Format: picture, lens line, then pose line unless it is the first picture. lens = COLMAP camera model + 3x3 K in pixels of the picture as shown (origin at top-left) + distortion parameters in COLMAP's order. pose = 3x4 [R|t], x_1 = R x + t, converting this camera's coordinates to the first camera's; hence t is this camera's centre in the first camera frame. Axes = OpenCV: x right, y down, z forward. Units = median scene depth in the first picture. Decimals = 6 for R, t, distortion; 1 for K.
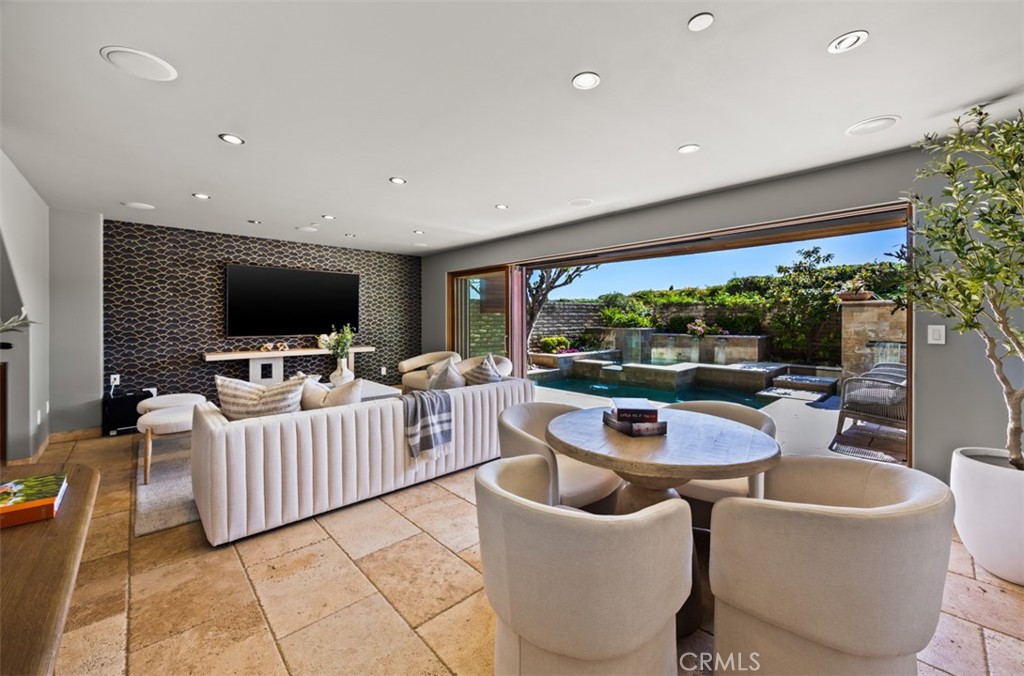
lens RADIAL K [[416.9, 0, 512.0], [0, 416.9, 338.0], [0, 0, 1]] dist [0.000790, 0.000110]
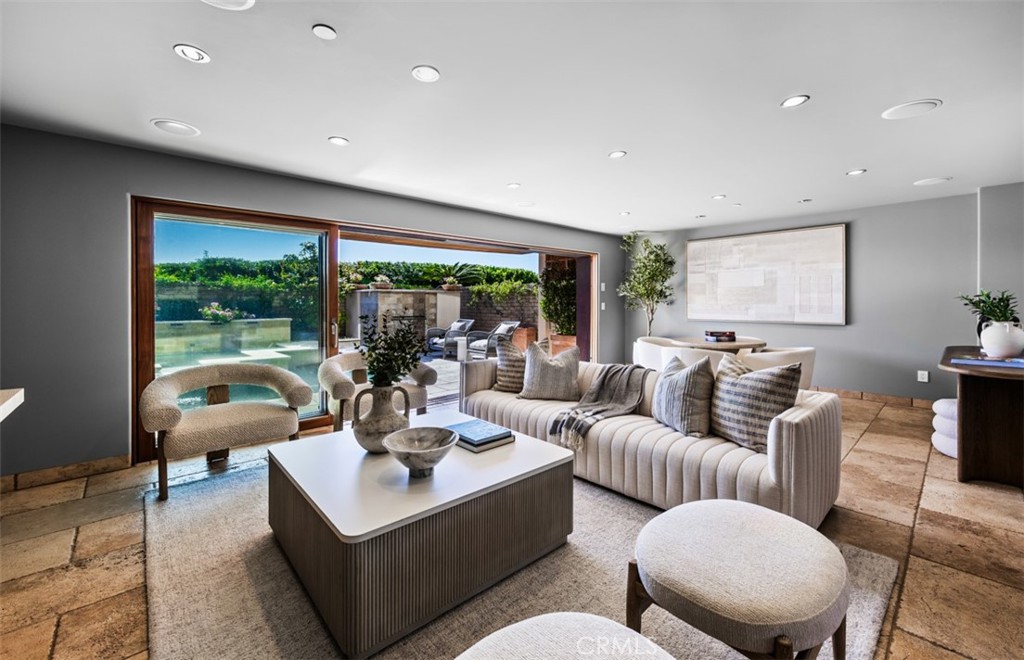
lens RADIAL K [[397.0, 0, 507.6], [0, 397.0, 303.4], [0, 0, 1]] dist [-0.000555, -0.000069]
pose [[0.016596, -0.001469, 0.999861, -1.523721], [0.048543, 0.998821, 0.000661, -0.055525], [-0.998683, 0.048525, 0.016647, 1.557035]]
